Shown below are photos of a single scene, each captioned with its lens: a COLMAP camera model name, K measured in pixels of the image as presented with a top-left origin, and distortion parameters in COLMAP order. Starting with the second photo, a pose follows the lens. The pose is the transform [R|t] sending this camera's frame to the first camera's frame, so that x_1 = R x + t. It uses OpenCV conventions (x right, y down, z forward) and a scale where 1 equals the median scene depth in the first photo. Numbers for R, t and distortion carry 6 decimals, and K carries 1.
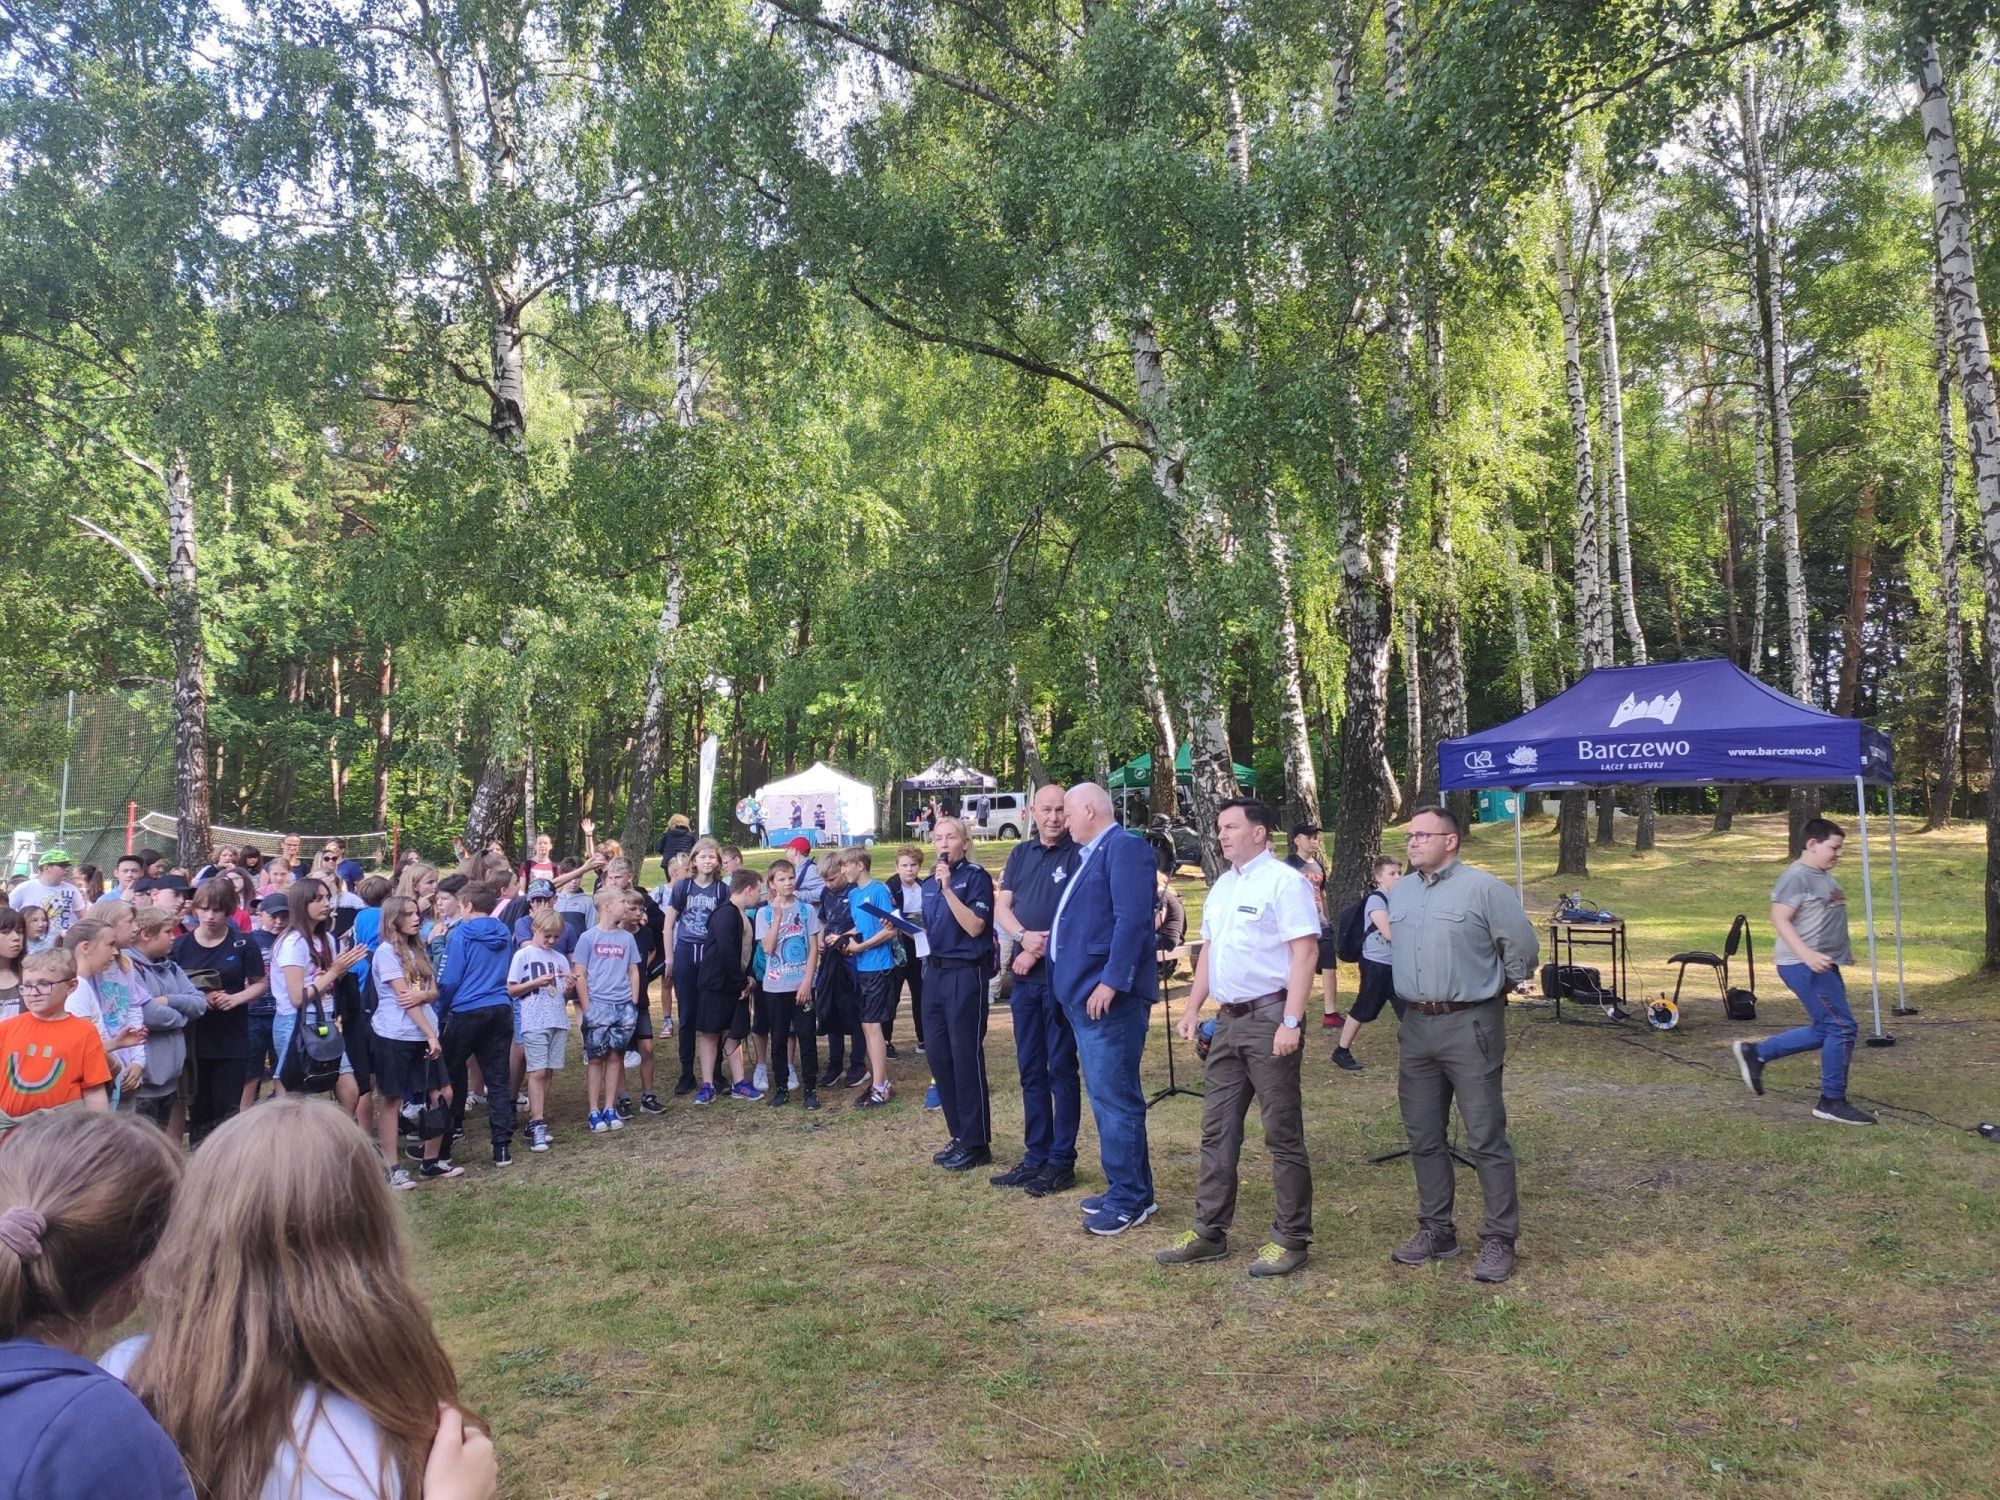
lens RADIAL K [[1515.2, 0, 990.3], [0, 1515.2, 753.8], [0, 0, 1]] dist [0.009901, -0.003238]
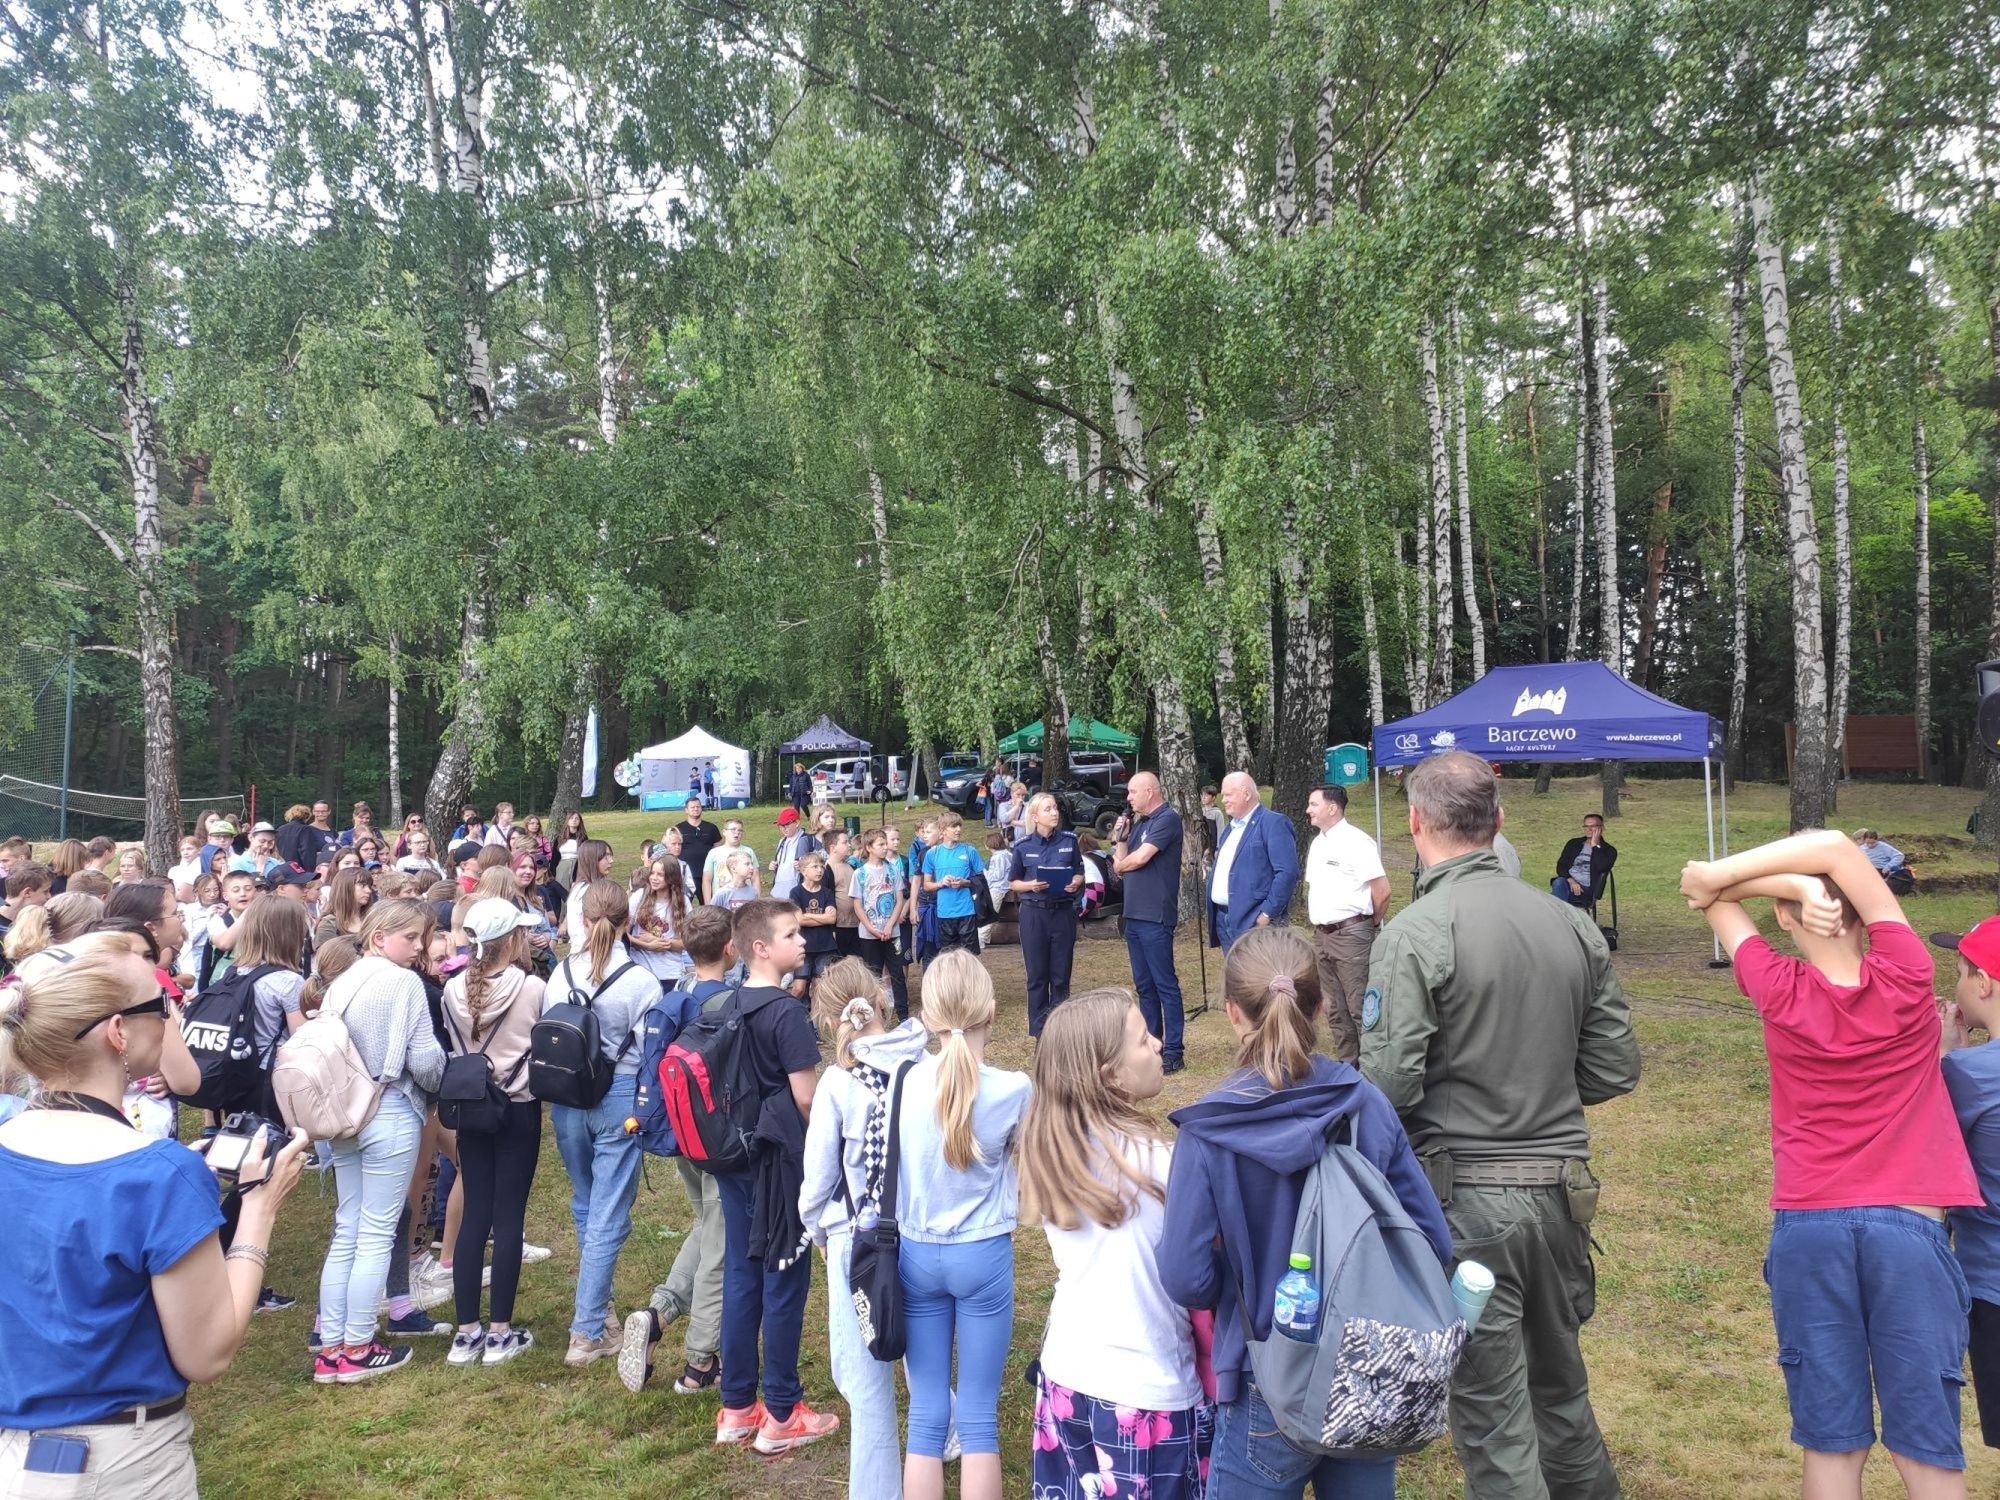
lens RADIAL K [[1541.4, 0, 1000.0], [0, 1541.4, 750.0], [0, 0, 1]] dist [0.034028, 0.002631]
pose [[0.991436, 0.002679, 0.130568, -0.131667], [-0.005949, 0.999678, 0.024662, -0.014322], [-0.130460, -0.025227, 0.991133, -0.151577]]
